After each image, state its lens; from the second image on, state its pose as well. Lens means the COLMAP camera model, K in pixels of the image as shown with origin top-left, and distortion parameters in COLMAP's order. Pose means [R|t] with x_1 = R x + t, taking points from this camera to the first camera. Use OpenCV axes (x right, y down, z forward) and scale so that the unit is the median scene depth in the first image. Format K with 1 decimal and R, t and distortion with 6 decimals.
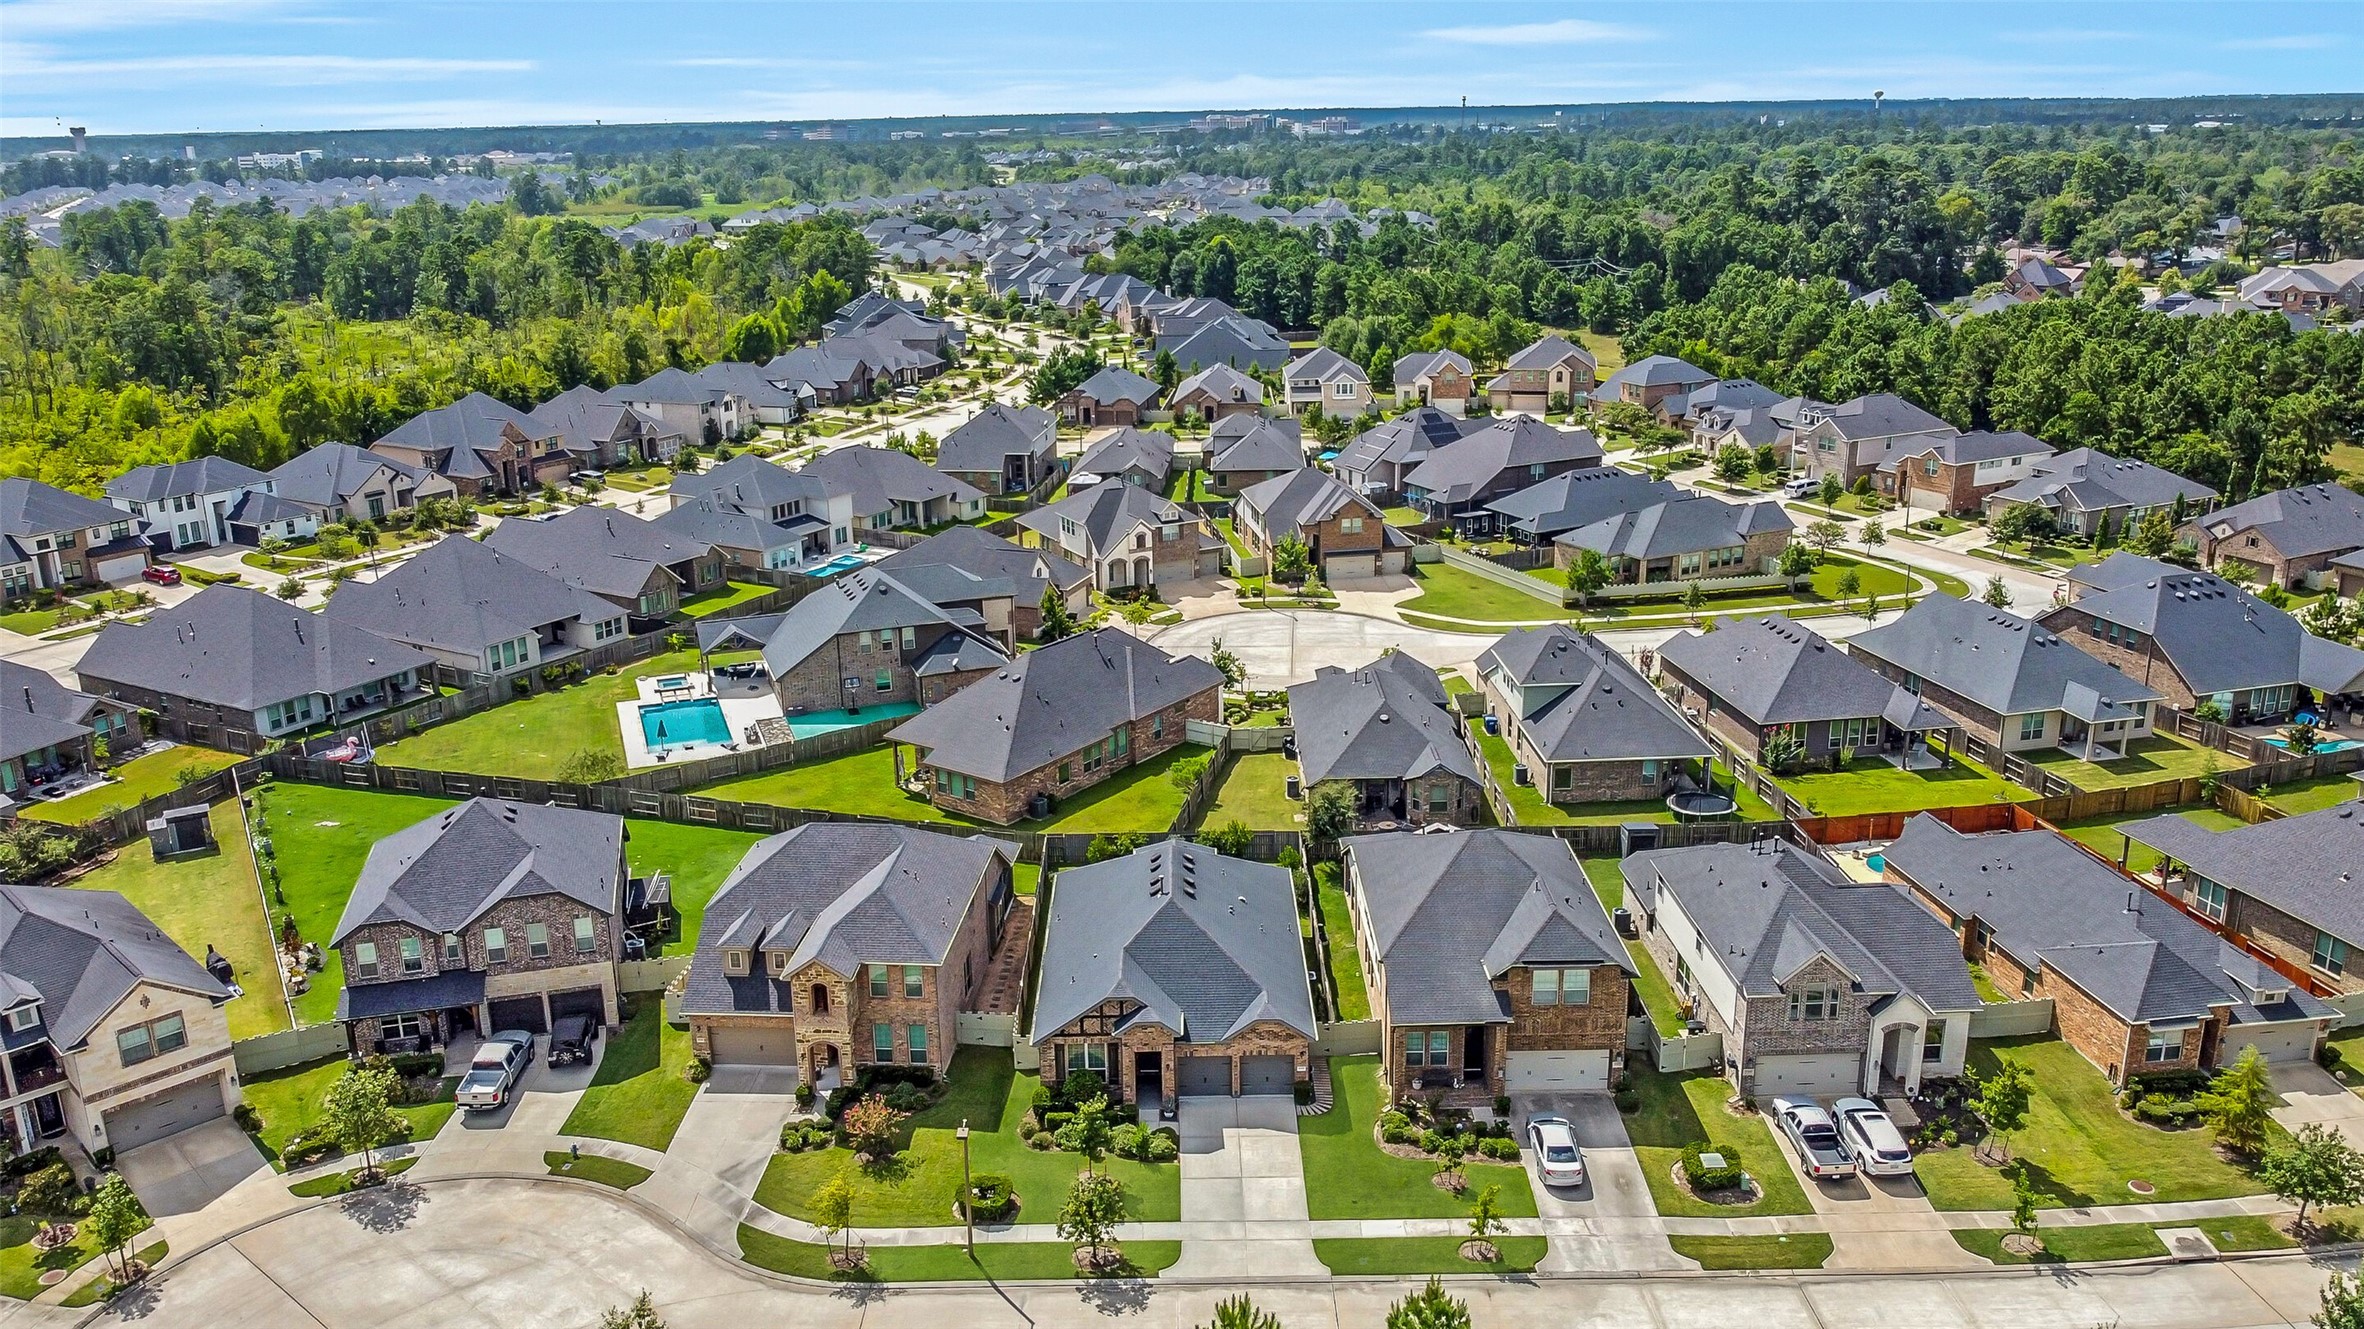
lens RADIAL K [[1939.0, 0, 1182.0], [0, 1939.0, 664.5], [0, 0, 1]] dist [0.012164, -0.011939]
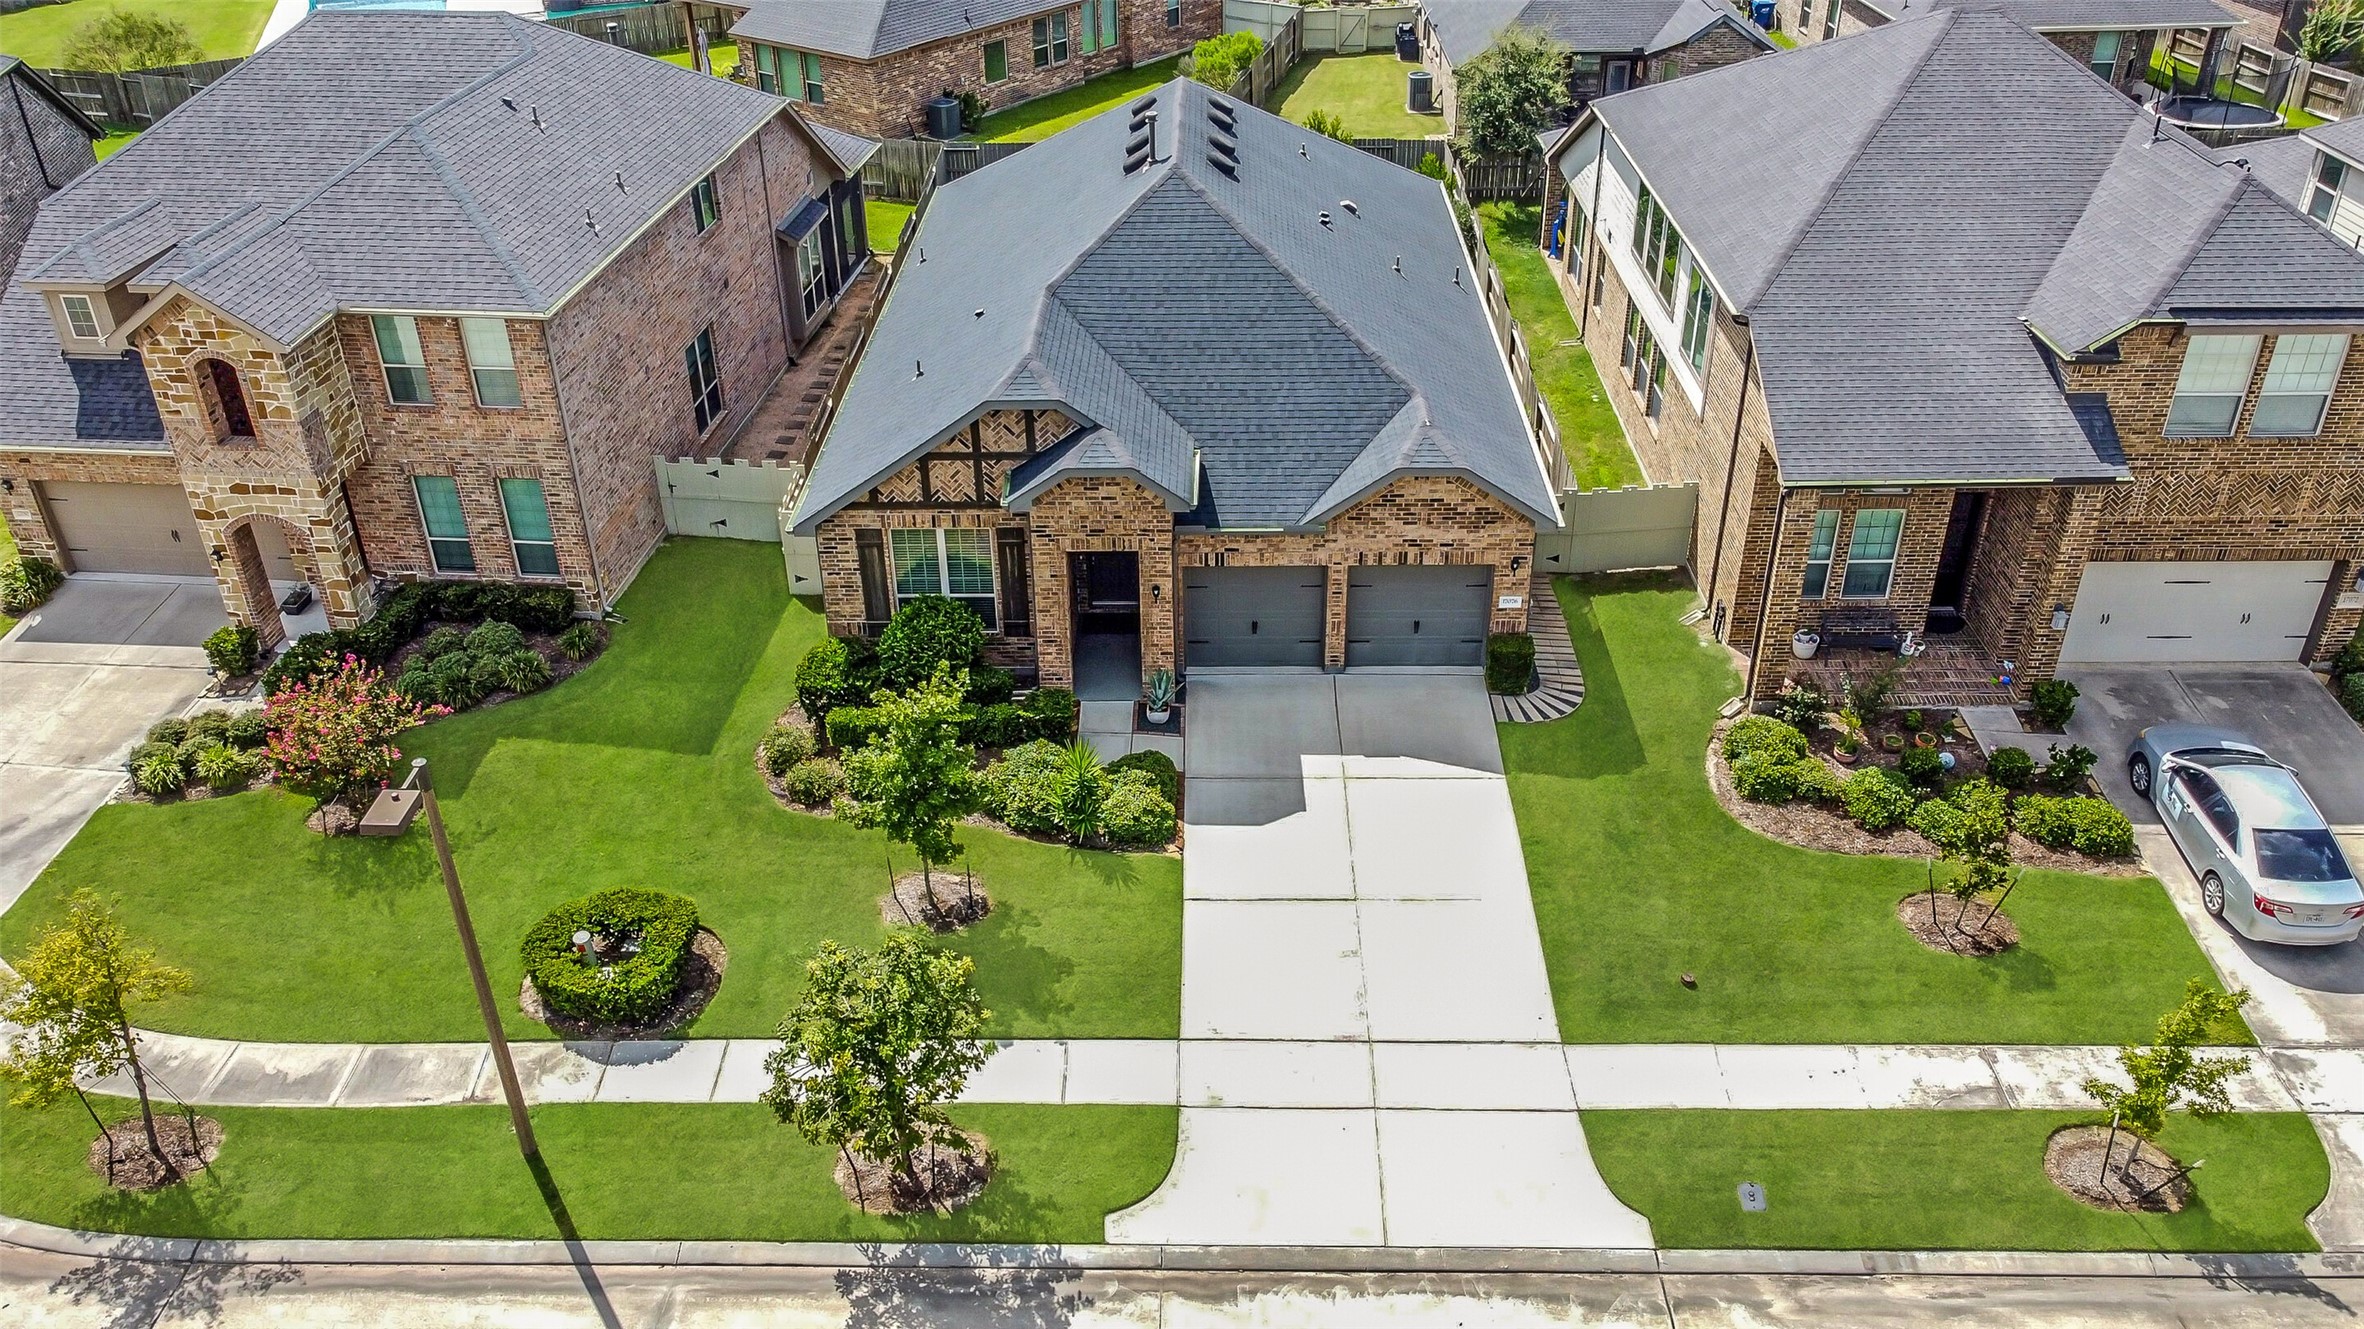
lens RADIAL K [[1939.0, 0, 1182.0], [0, 1939.0, 664.5], [0, 0, 1]] dist [0.012164, -0.011939]
pose [[0.999737, 0.013534, -0.018500, 0.004725], [-0.008835, 0.972237, 0.233830, 0.133987], [0.021151, -0.233605, 0.972101, 0.635738]]
